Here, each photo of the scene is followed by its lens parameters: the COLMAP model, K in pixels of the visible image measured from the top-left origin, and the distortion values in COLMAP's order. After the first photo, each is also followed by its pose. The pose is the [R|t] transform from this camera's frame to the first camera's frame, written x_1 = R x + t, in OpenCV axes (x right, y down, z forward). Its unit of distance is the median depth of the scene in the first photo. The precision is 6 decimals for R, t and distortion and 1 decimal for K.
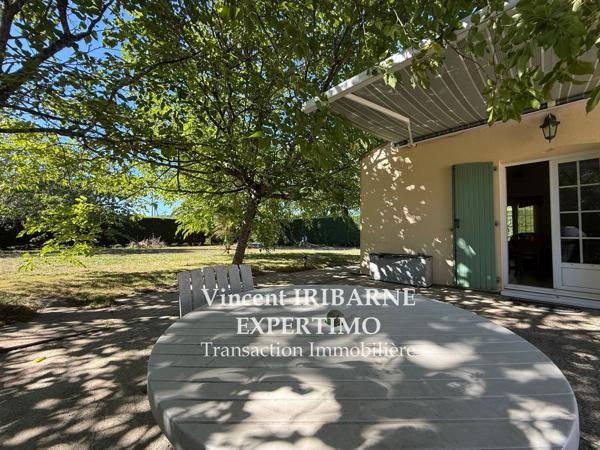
lens RADIAL K [[236.3, 0, 300.0], [0, 236.3, 225.0], [0, 0, 1]] dist [0.001429, 0.000253]
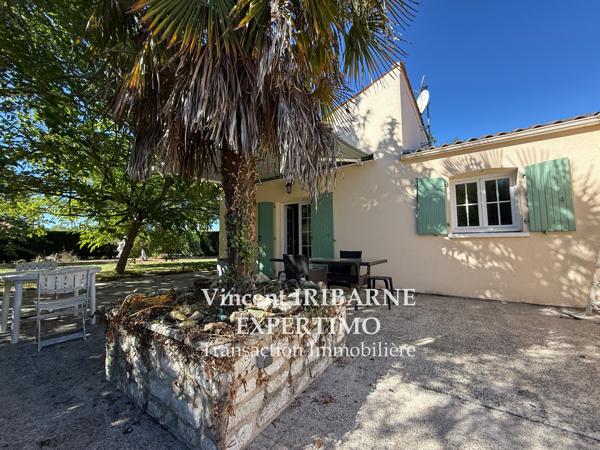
lens RADIAL K [[236.3, 0, 300.0], [0, 236.3, 225.0], [0, 0, 1]] dist [0.001429, 0.000253]
pose [[0.981632, 0.001472, 0.190778, 0.271879], [0.007865, 0.998808, -0.048175, -0.006964], [-0.190621, 0.048791, 0.980450, -0.292964]]
